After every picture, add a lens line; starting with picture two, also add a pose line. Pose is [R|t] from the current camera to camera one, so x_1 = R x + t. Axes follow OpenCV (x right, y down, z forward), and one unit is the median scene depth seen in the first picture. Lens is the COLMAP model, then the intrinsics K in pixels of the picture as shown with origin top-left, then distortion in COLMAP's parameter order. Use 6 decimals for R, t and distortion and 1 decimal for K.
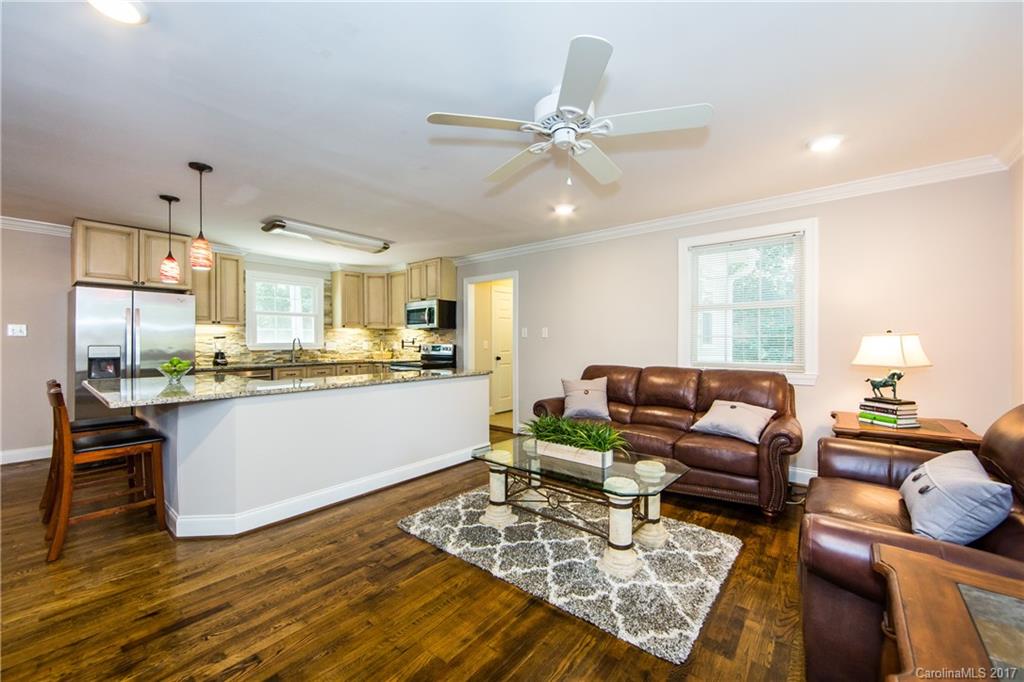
lens RADIAL K [[414.7, 0, 512.0], [0, 414.7, 341.0], [0, 0, 1]] dist [-0.008165, -0.000158]
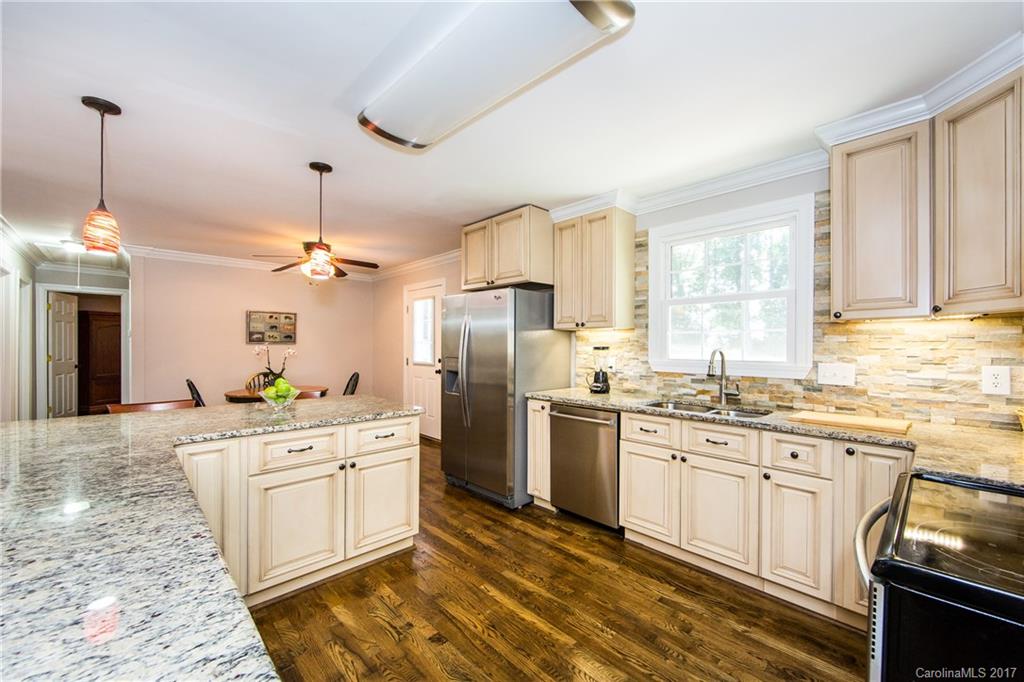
lens RADIAL K [[397.5, 0, 519.2], [0, 397.5, 343.5], [0, 0, 1]] dist [-0.002466, -0.000161]
pose [[-0.075116, 0.000569, -0.997175, -0.119686], [-0.001630, 0.999998, 0.000693, -0.020250], [0.997173, 0.001678, -0.075115, 1.183464]]
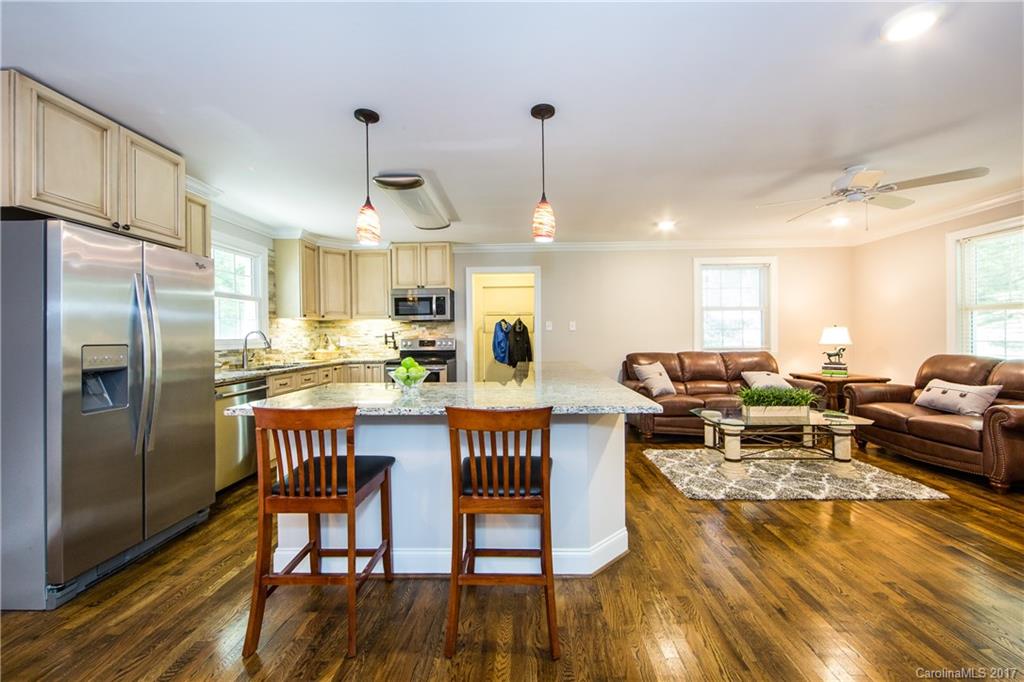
lens RADIAL K [[423.6, 0, 510.8], [0, 423.6, 335.7], [0, 0, 1]] dist [-0.006292, -0.000101]
pose [[0.780212, -0.007491, 0.625470, -0.905654], [0.009349, 0.999956, 0.000313, 0.004535], [-0.625445, 0.005603, 0.780248, 0.282402]]
